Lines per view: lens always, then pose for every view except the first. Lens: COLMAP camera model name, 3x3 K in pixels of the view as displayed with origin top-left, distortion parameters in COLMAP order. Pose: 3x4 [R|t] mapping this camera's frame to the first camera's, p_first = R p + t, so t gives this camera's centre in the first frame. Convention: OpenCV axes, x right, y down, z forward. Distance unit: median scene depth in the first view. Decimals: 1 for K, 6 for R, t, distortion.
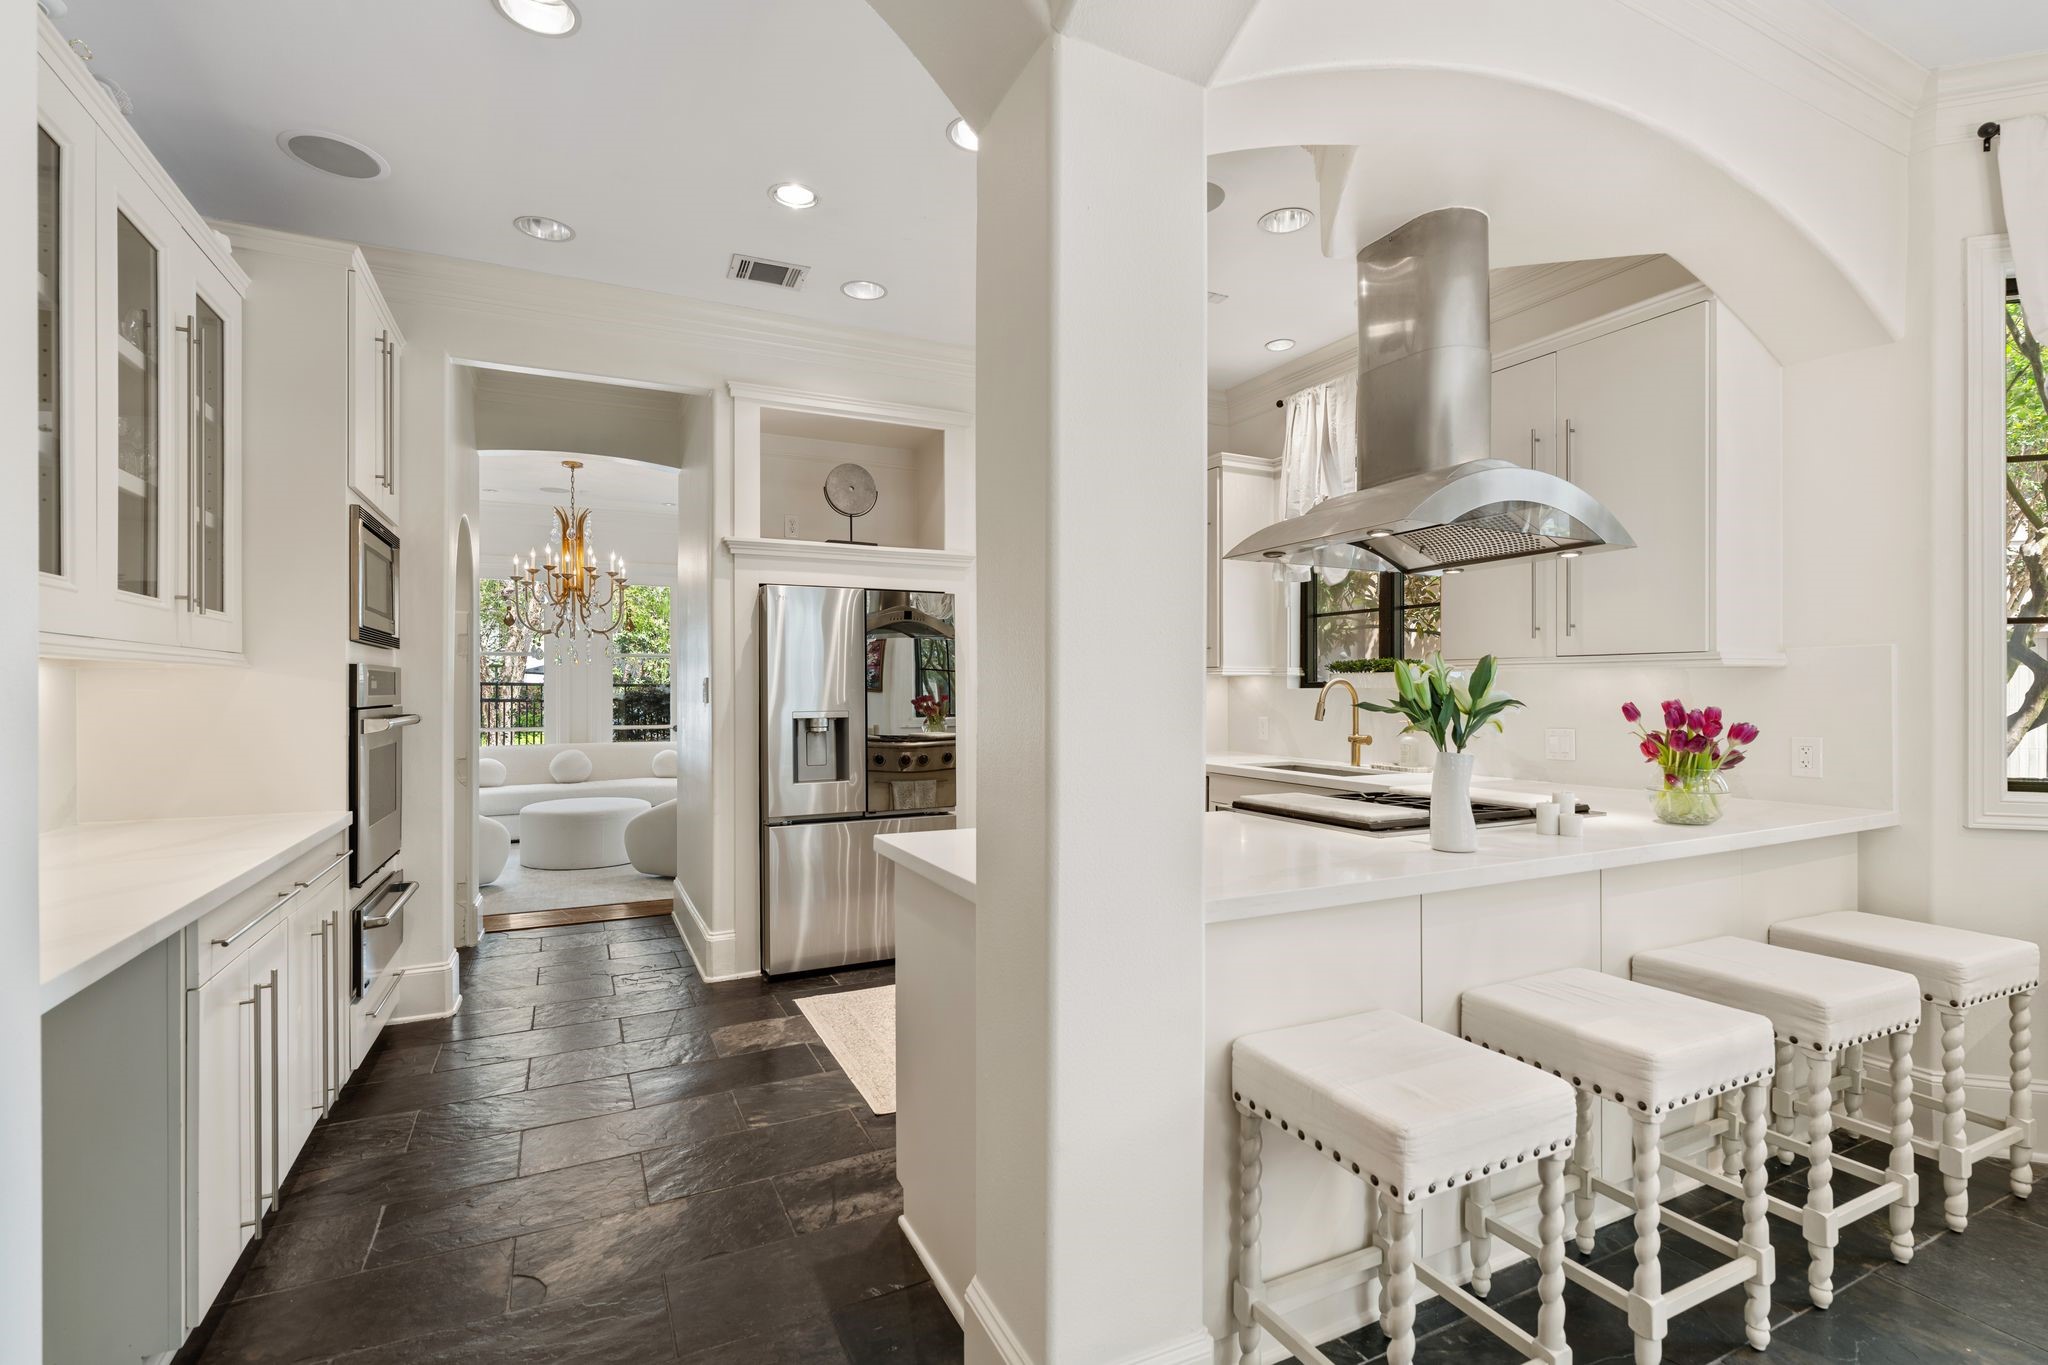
lens RADIAL K [[928.2, 0, 1024.6], [0, 928.2, 684.1], [0, 0, 1]] dist [-0.002179, 0.000011]
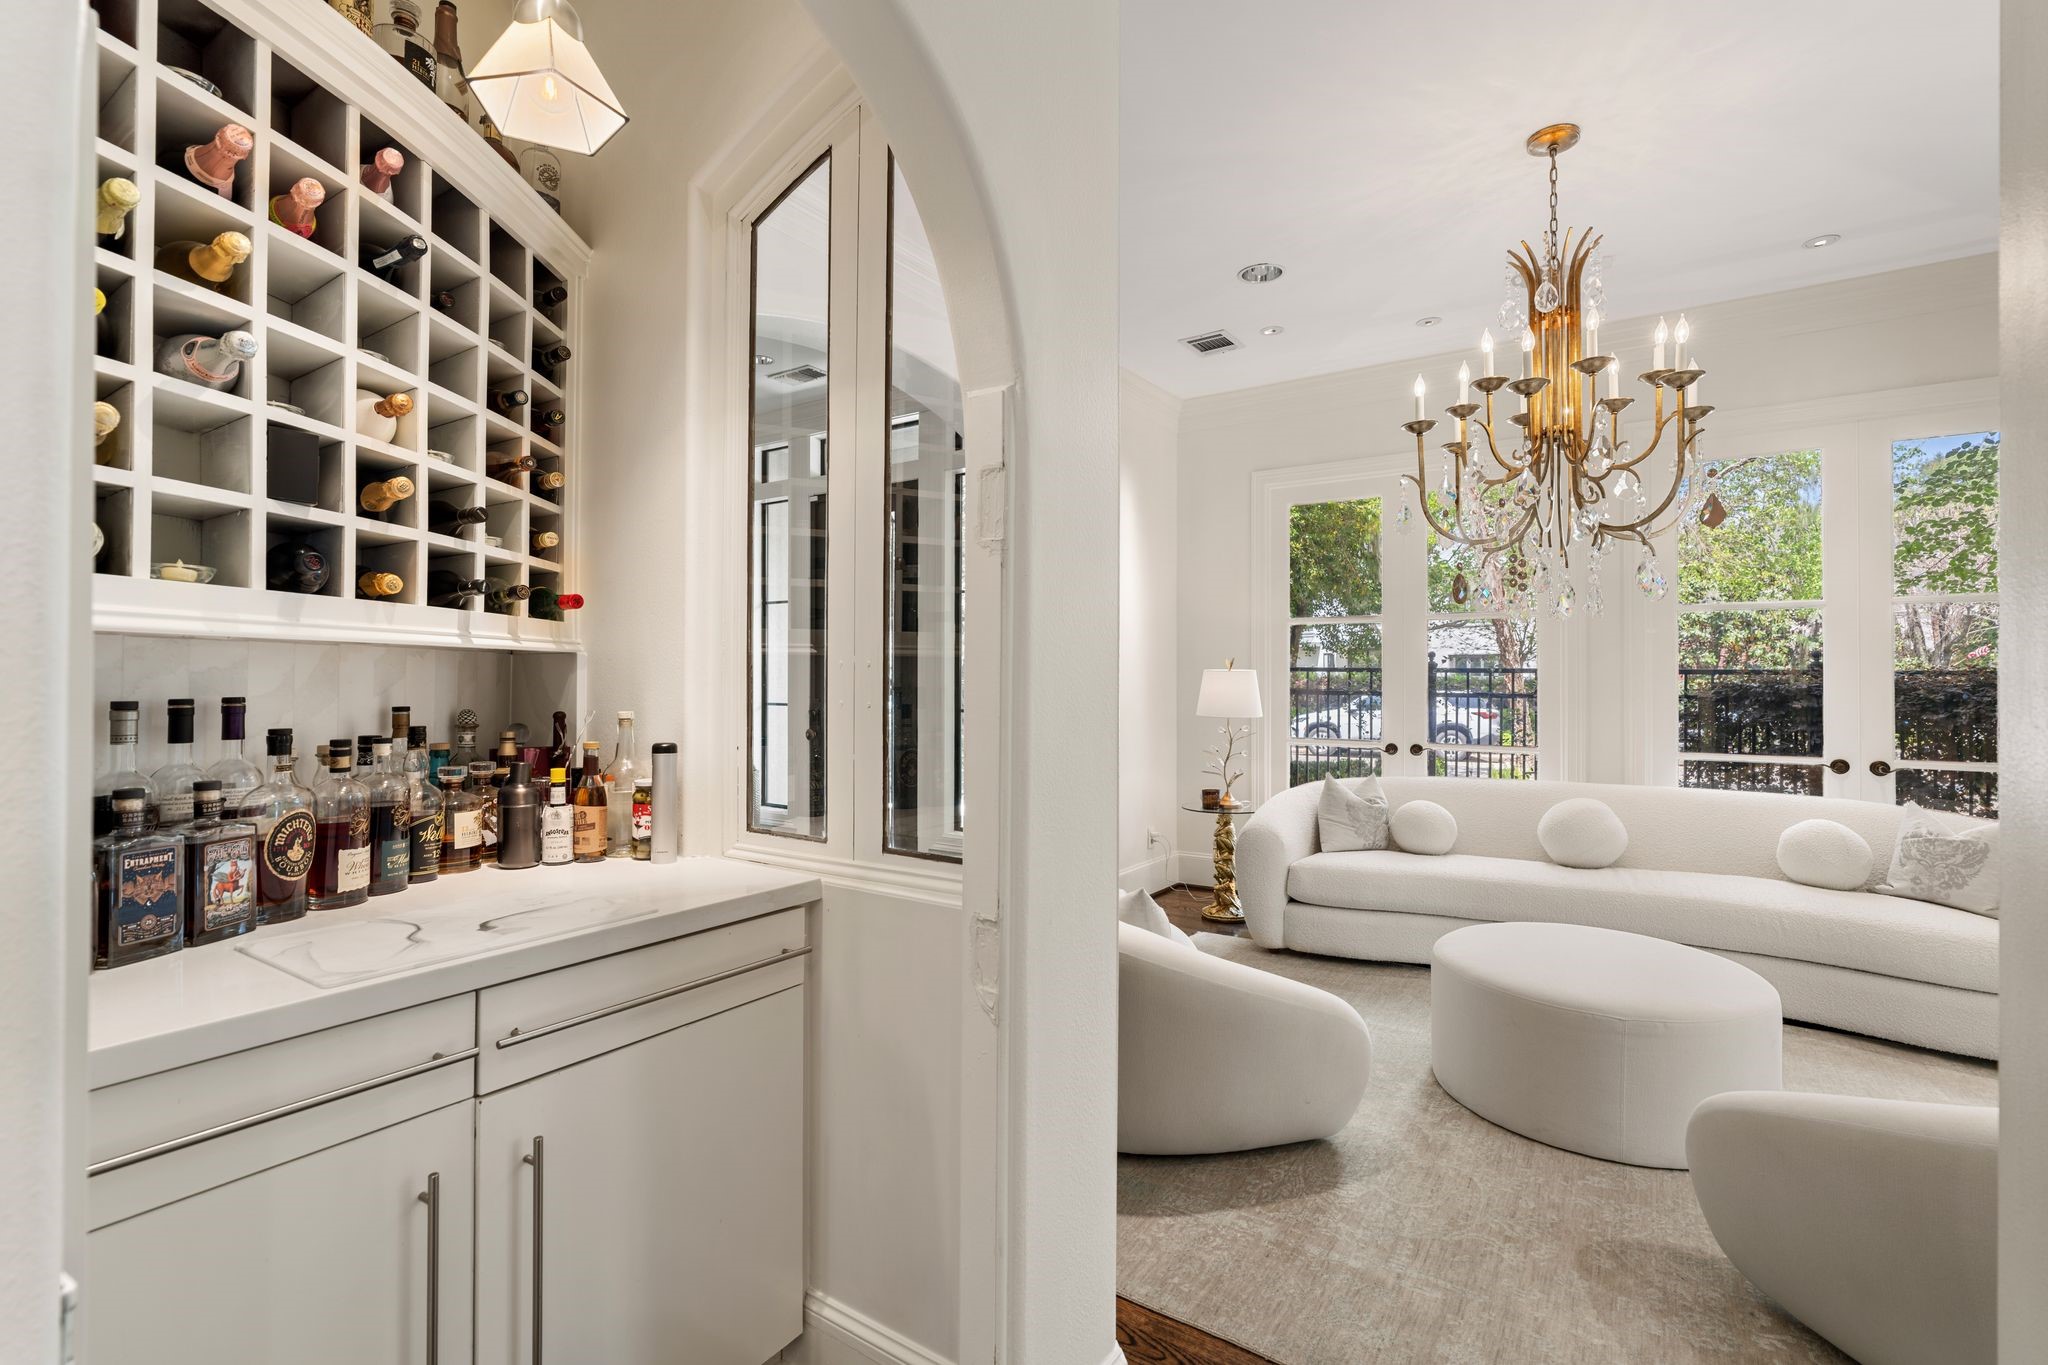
lens RADIAL K [[928.2, 0, 1026.4], [0, 928.2, 672.3], [0, 0, 1]] dist [-0.002179, 0.000011]
pose [[0.496581, -0.007416, -0.867959, -0.196073], [0.002896, 0.999972, -0.006887, 0.005670], [0.867986, 0.000907, 0.496589, 0.472425]]
